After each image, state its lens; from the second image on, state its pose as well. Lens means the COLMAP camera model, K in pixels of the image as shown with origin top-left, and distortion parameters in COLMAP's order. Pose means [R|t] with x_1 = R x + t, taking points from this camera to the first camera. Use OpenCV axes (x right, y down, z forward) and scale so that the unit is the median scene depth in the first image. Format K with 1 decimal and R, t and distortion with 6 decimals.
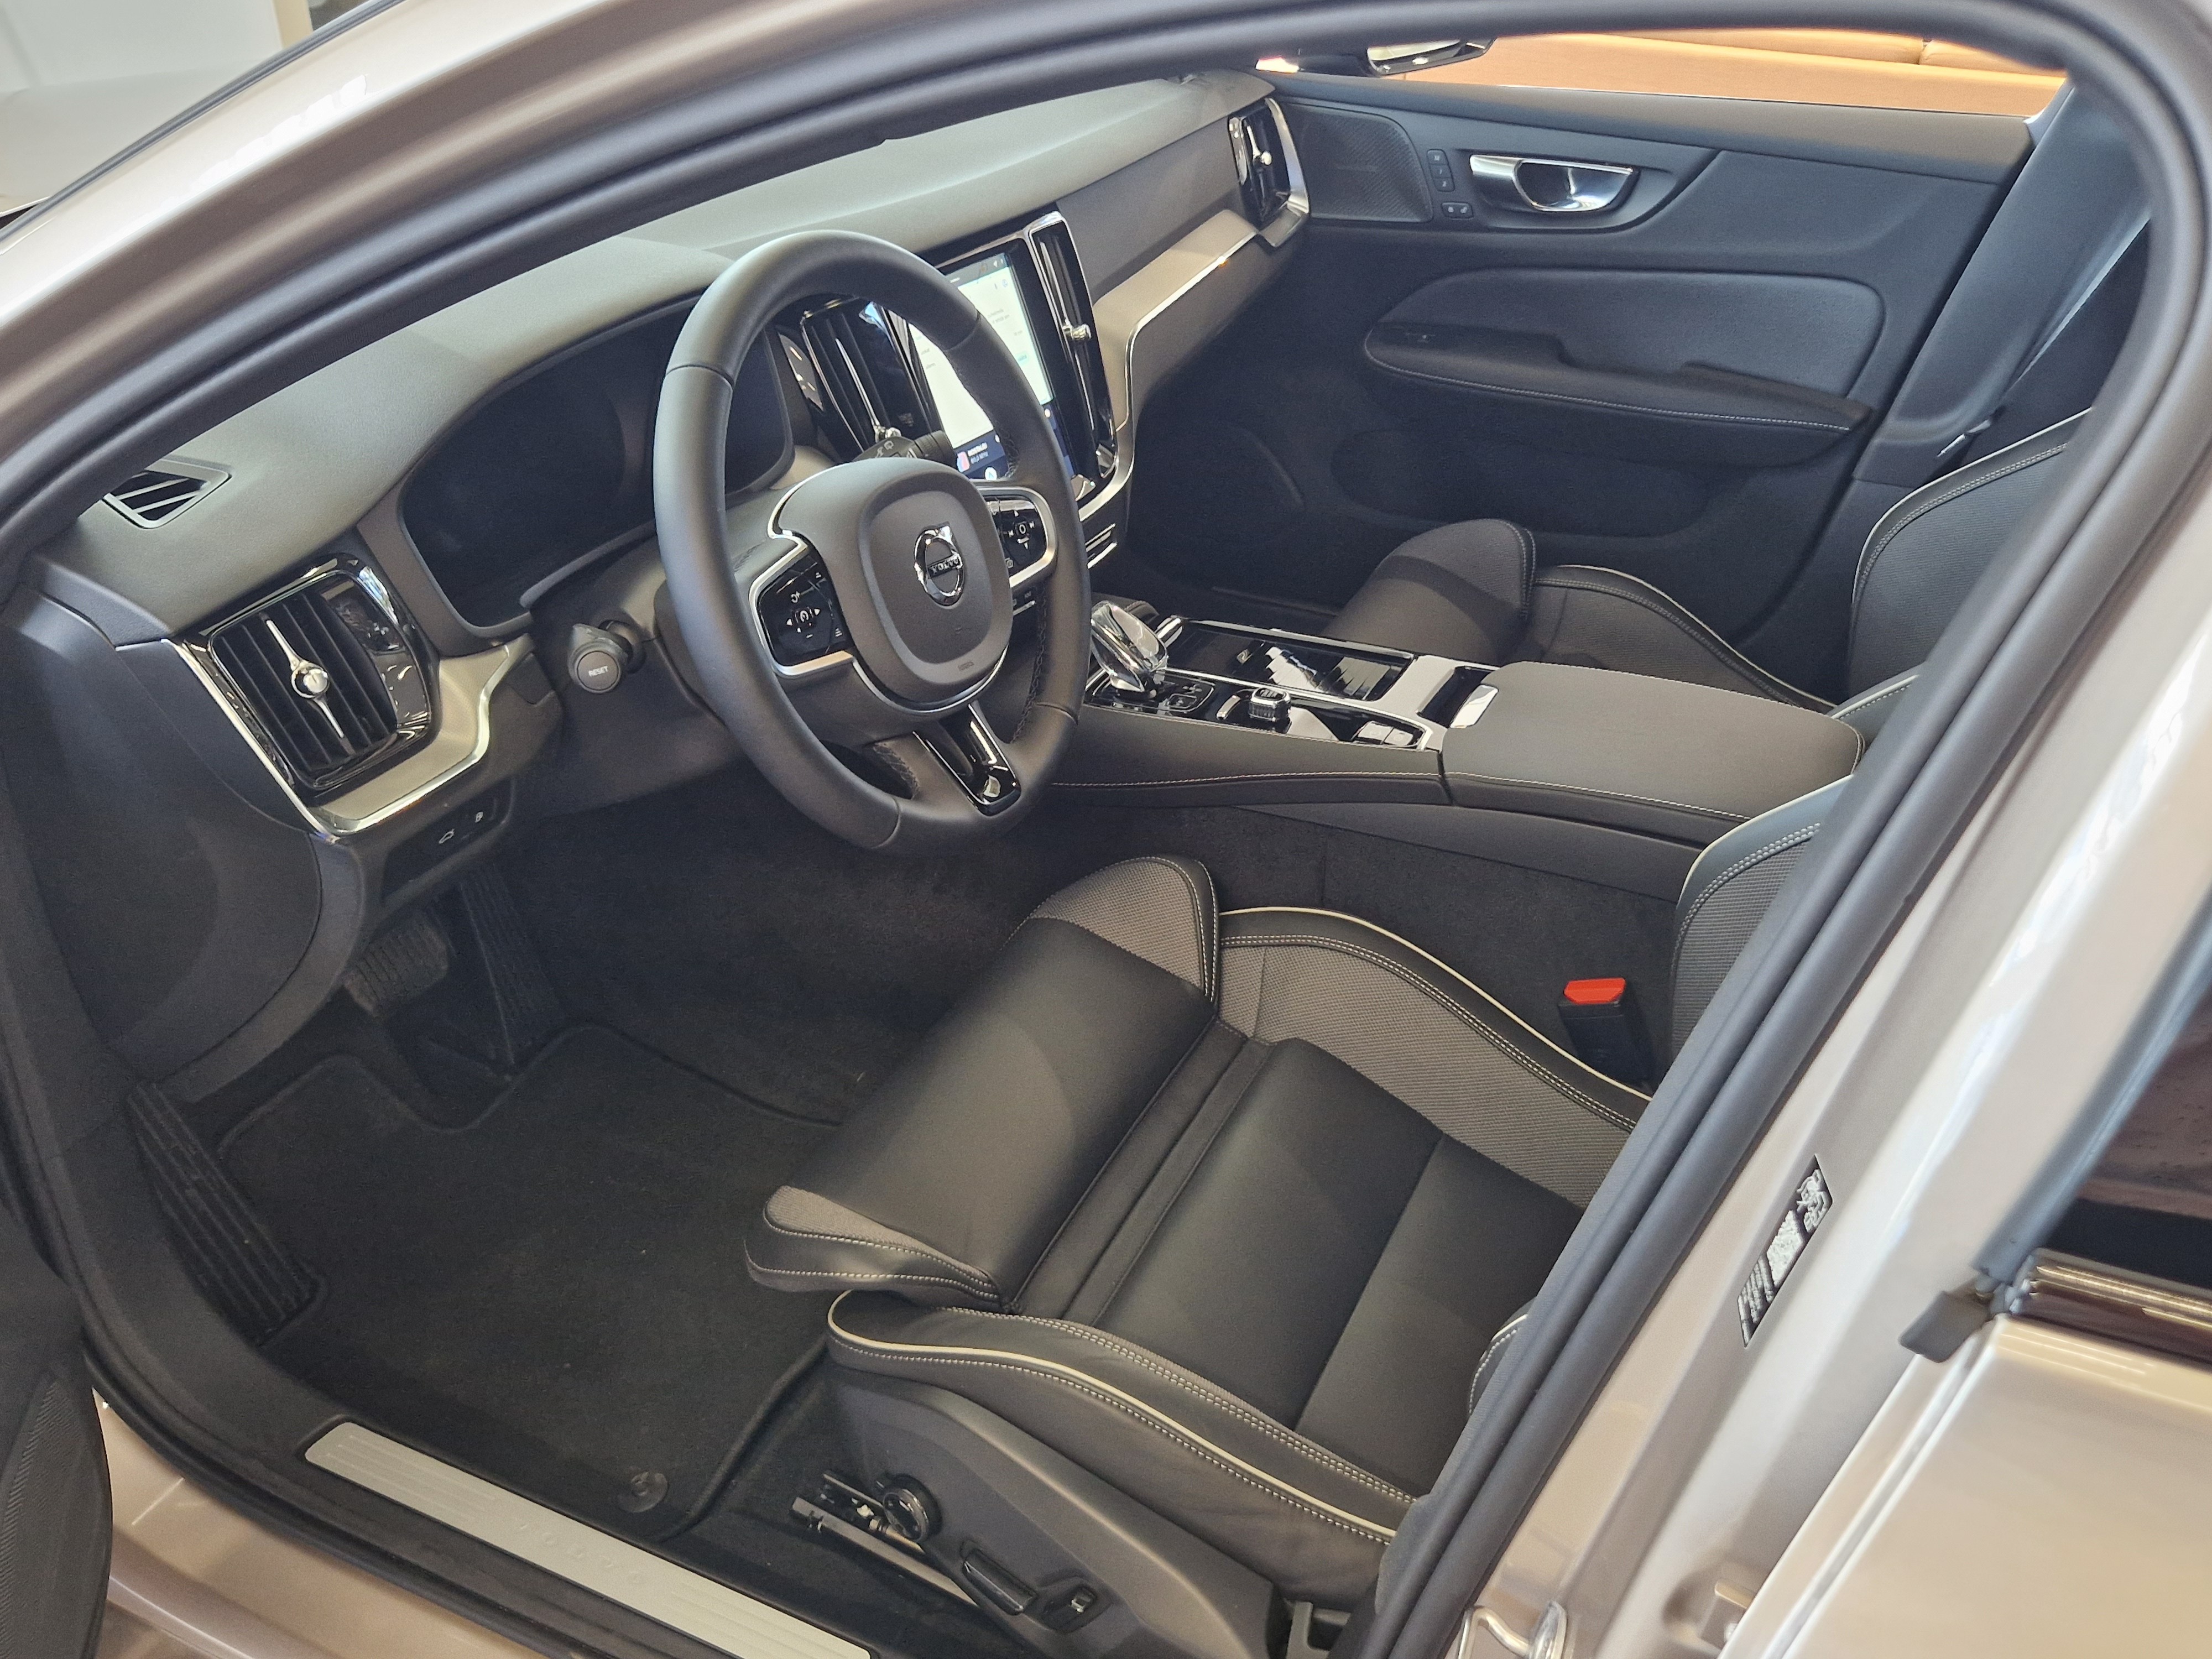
lens RADIAL K [[1911.3, 0, 1106.0], [0, 1911.3, 829.5], [0, 0, 1]] dist [0.036892, -0.002914]
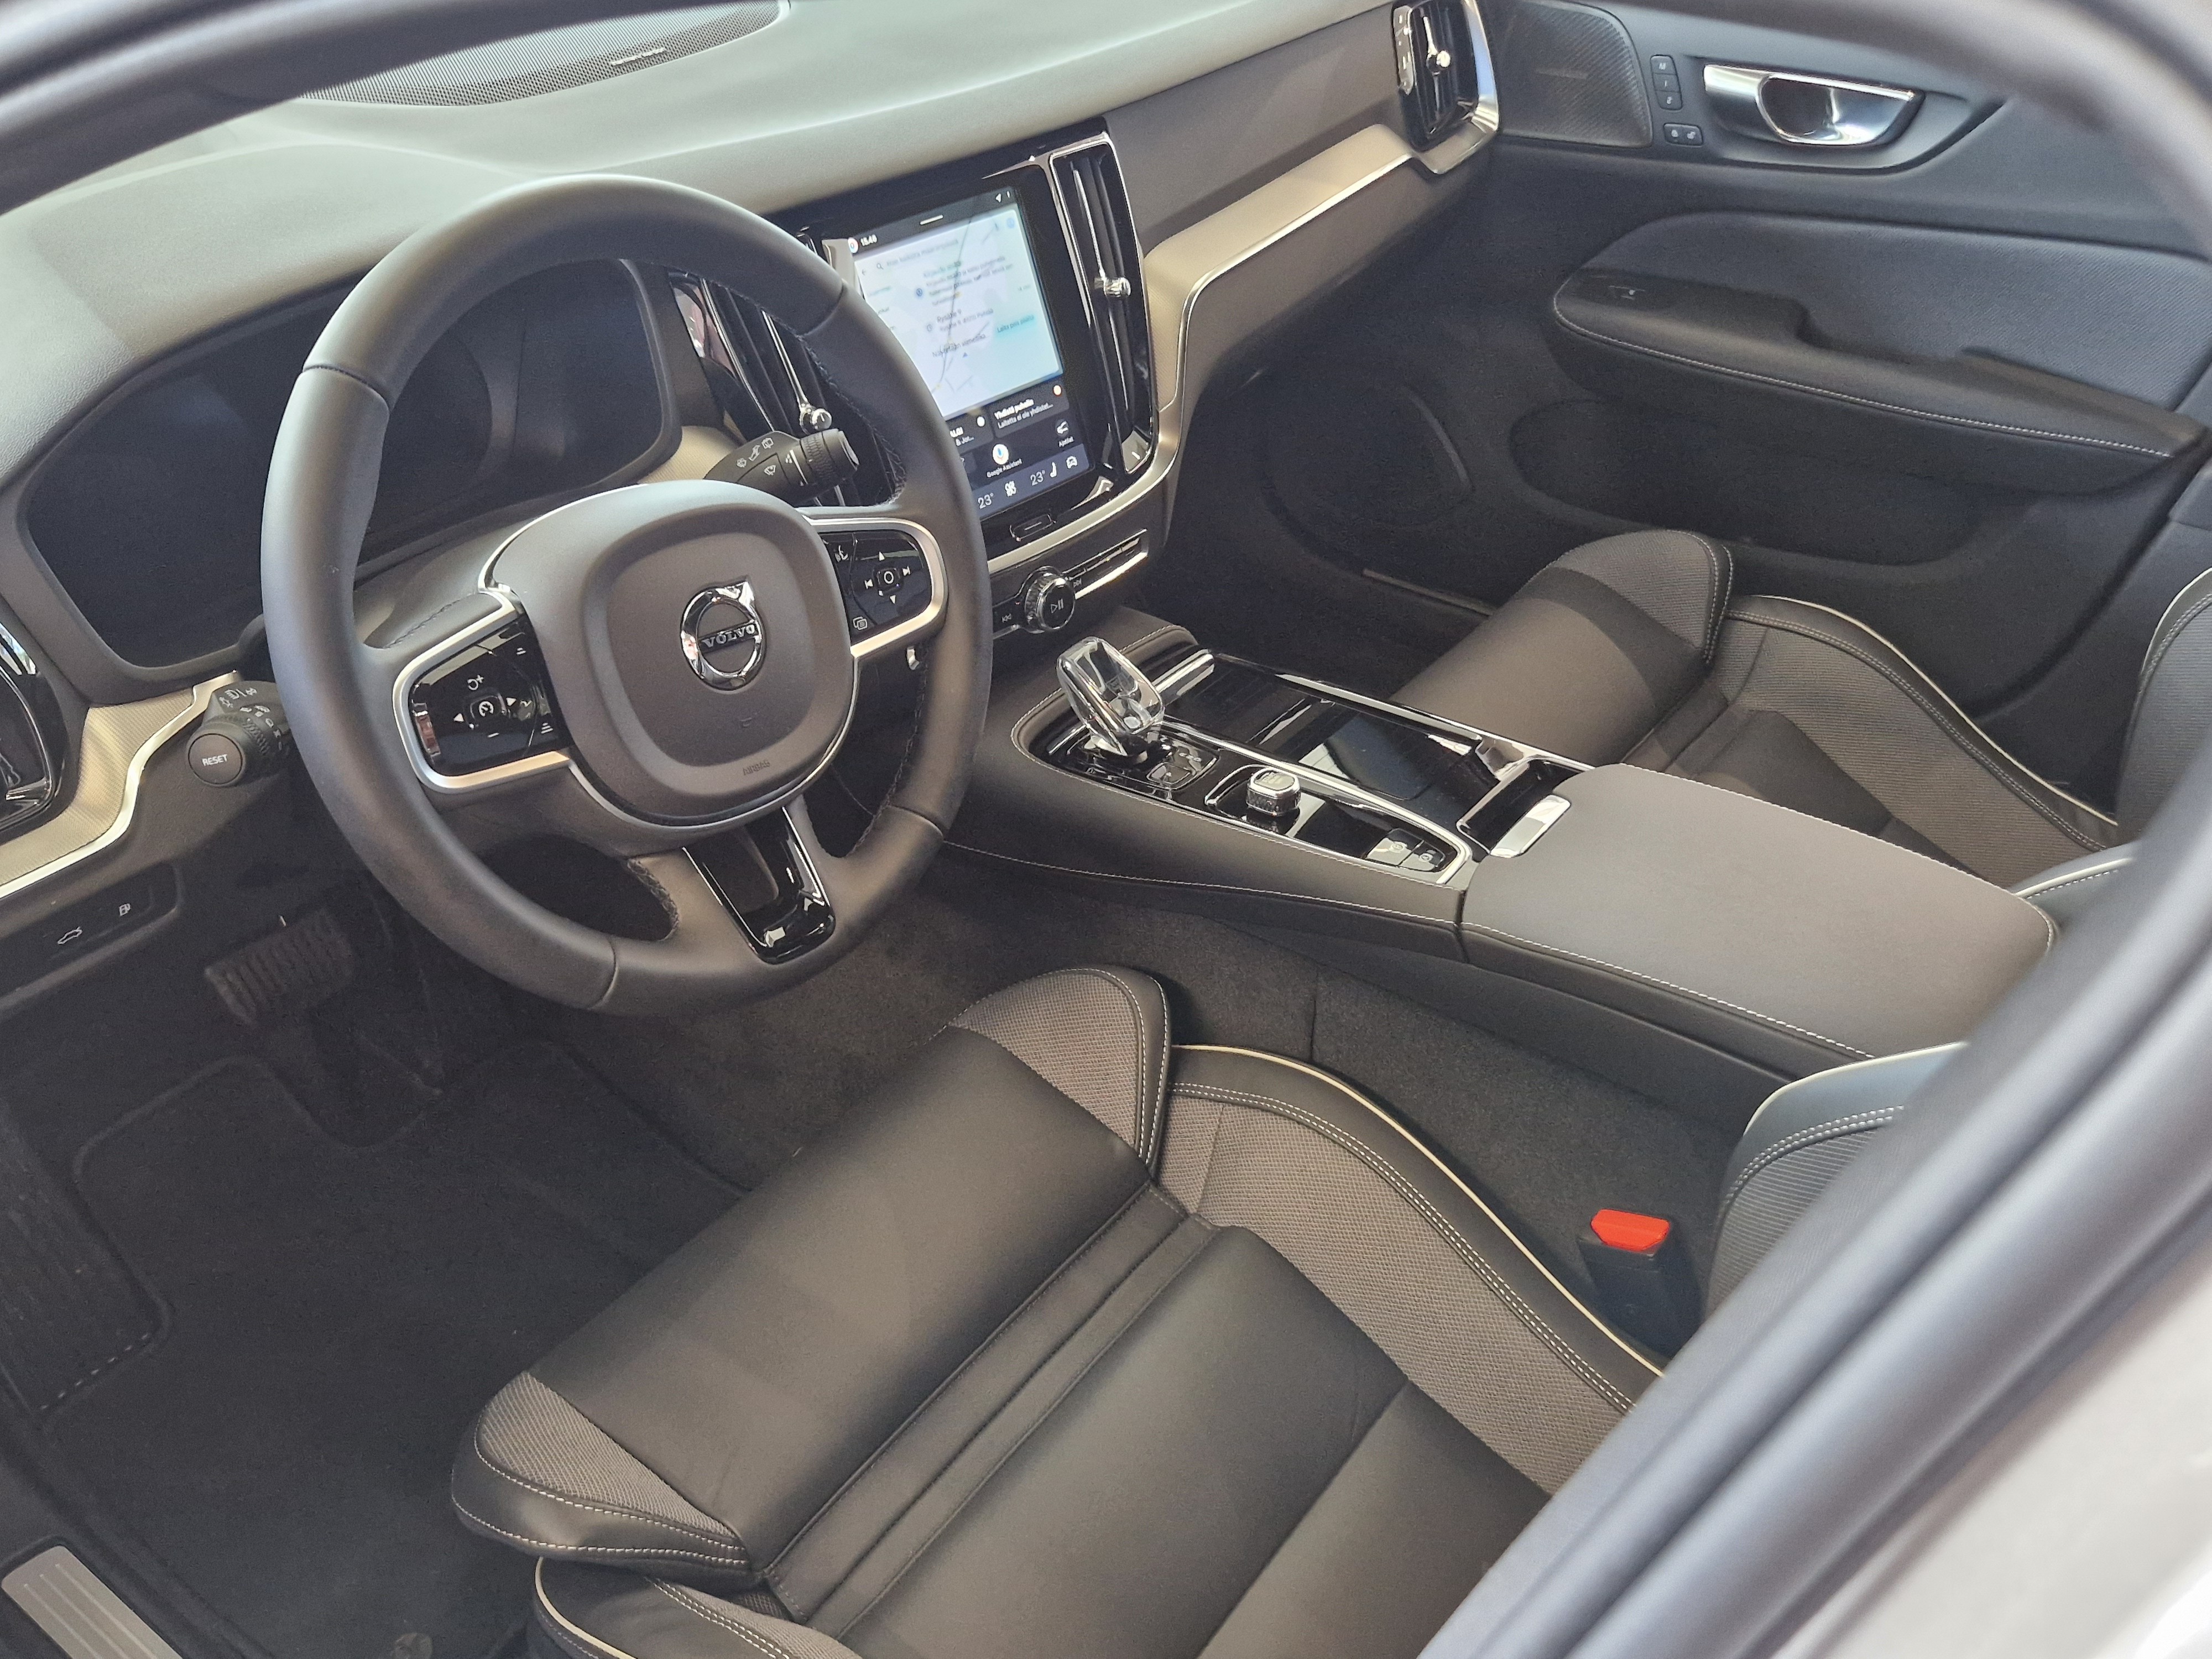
lens RADIAL K [[1925.0, 0, 1108.5], [0, 1925.0, 846.4], [0, 0, 1]] dist [0.072121, -0.090243]
pose [[0.980950, 0.106271, -0.162614, 0.137885], [-0.093708, 0.992126, 0.083091, -0.094109], [0.170164, -0.066270, 0.983185, 0.189047]]
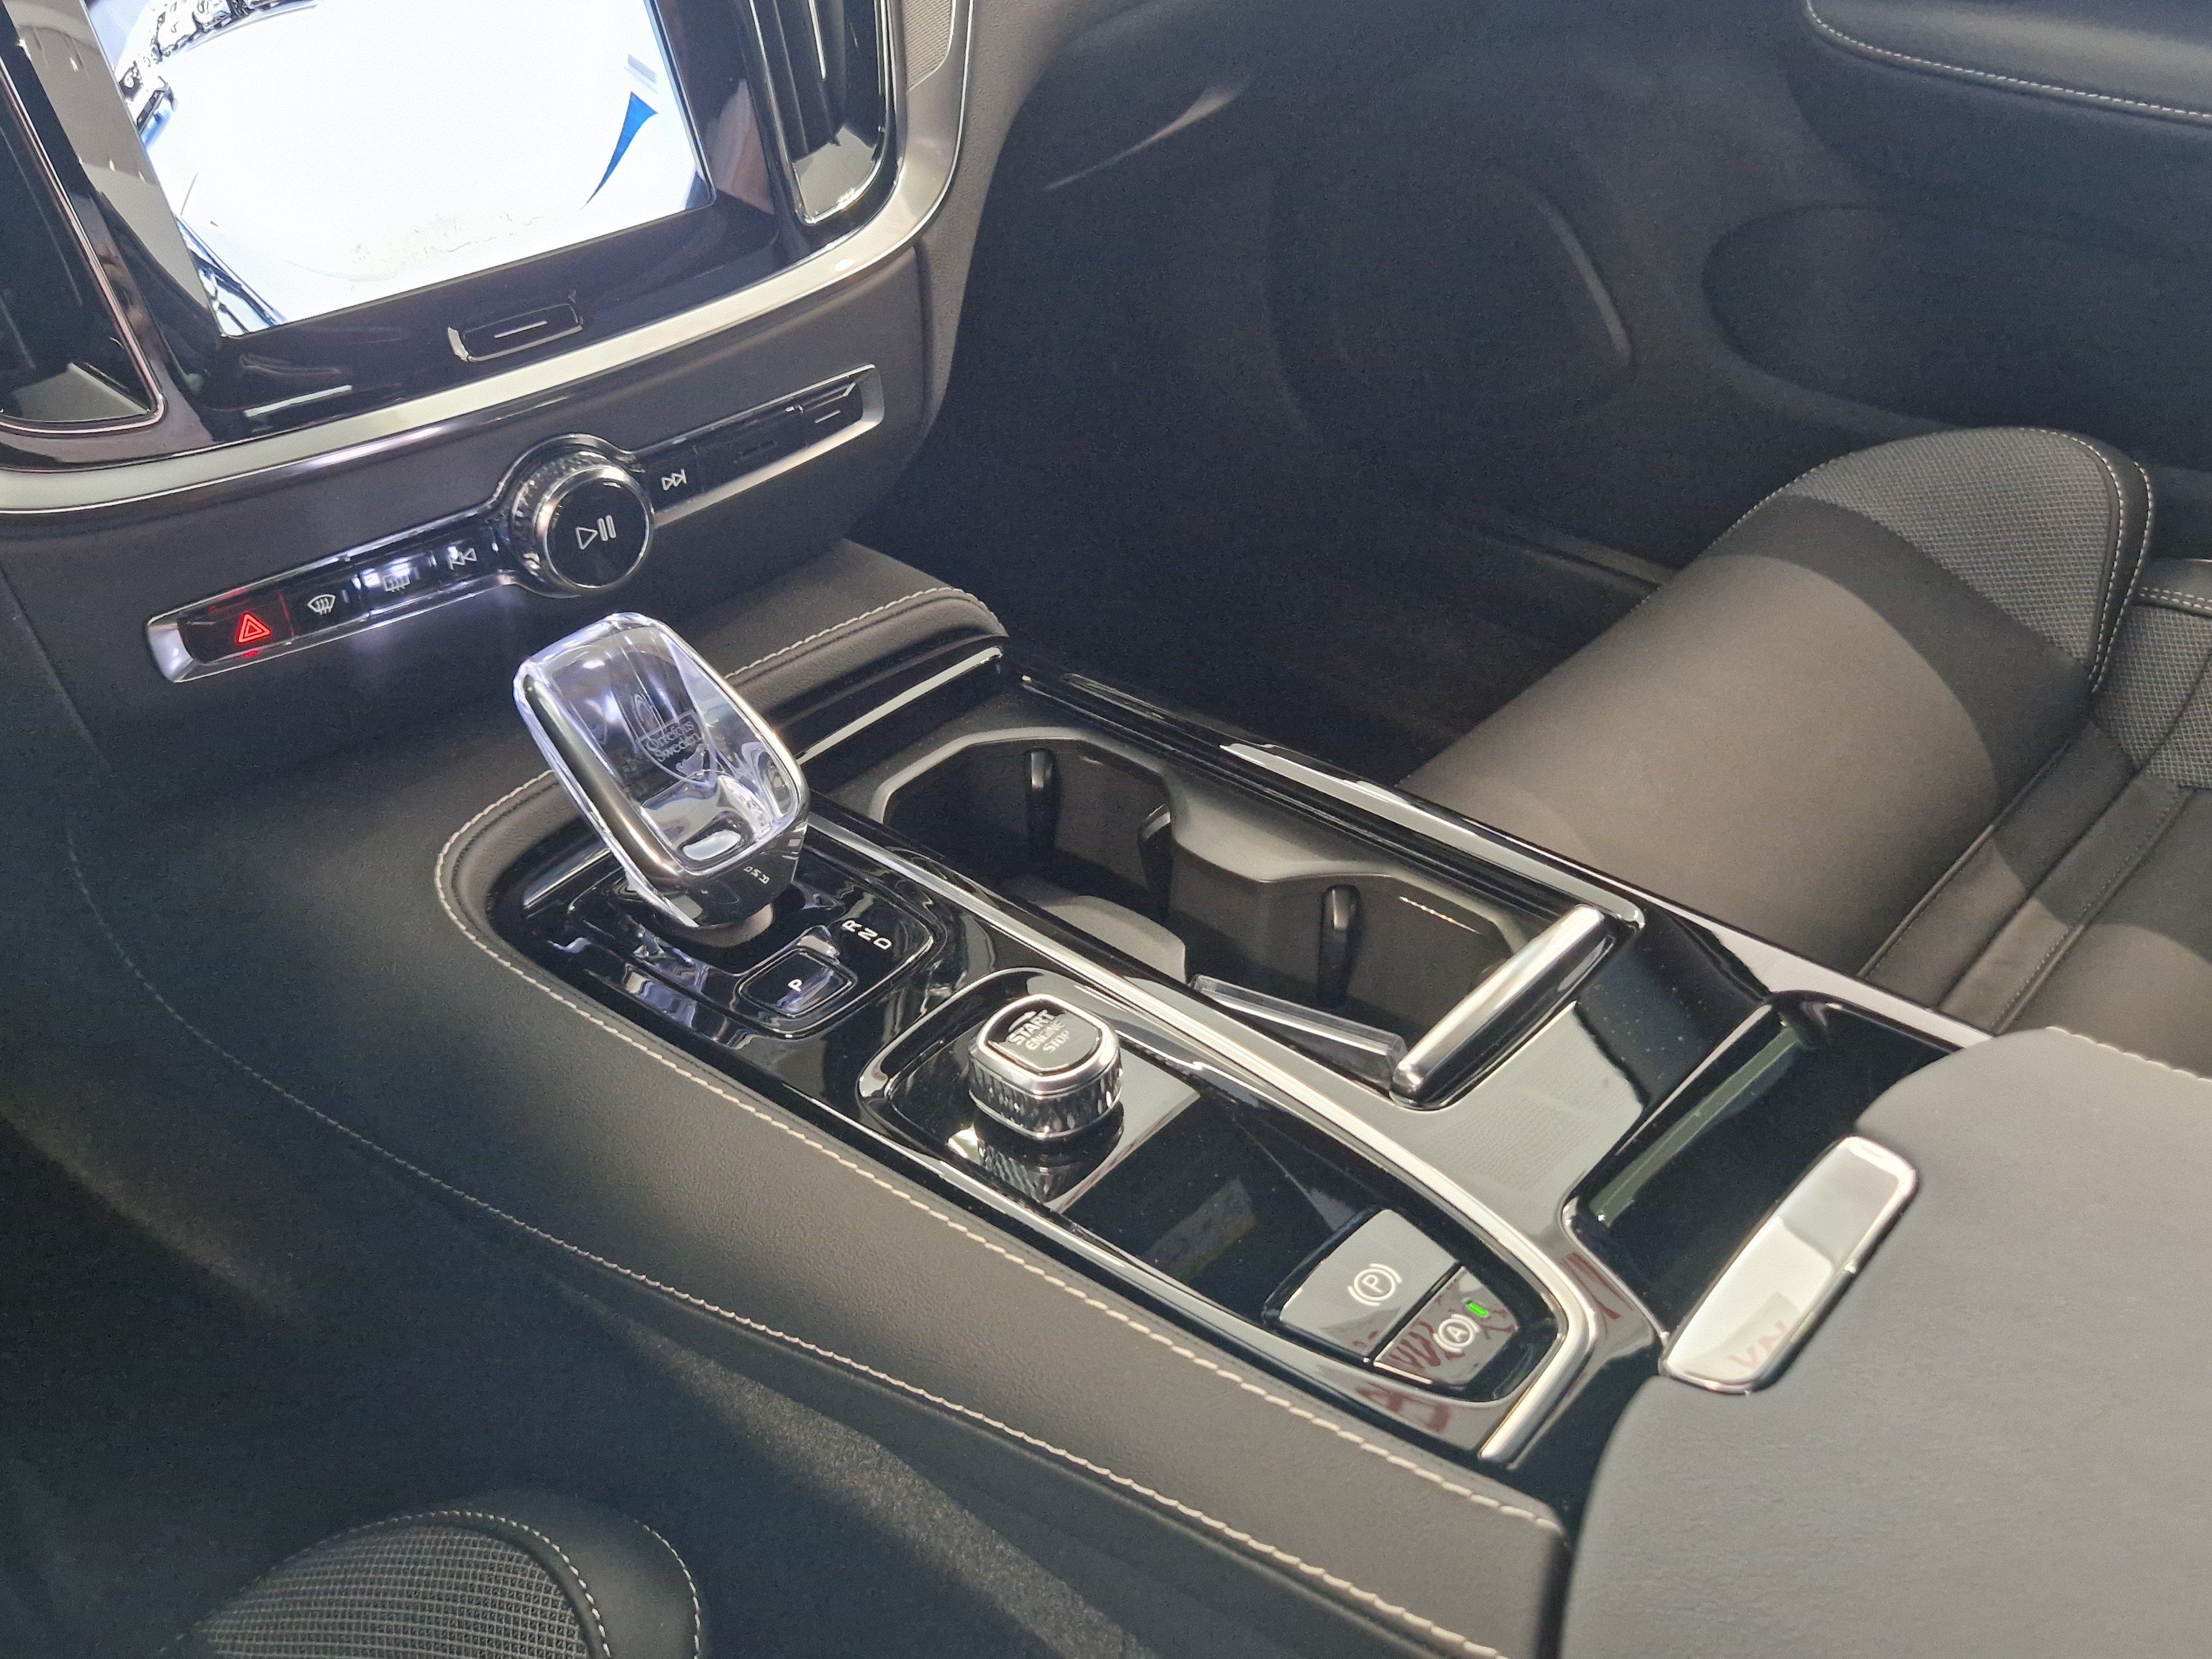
lens RADIAL K [[1911.3, 0, 1106.0], [0, 1911.3, 829.5], [0, 0, 1]] dist [0.036892, -0.002914]
pose [[0.962588, 0.145631, -0.228508, 0.140182], [-0.123770, 0.986490, 0.107323, -0.119968], [0.241050, -0.075026, 0.967608, 0.672436]]
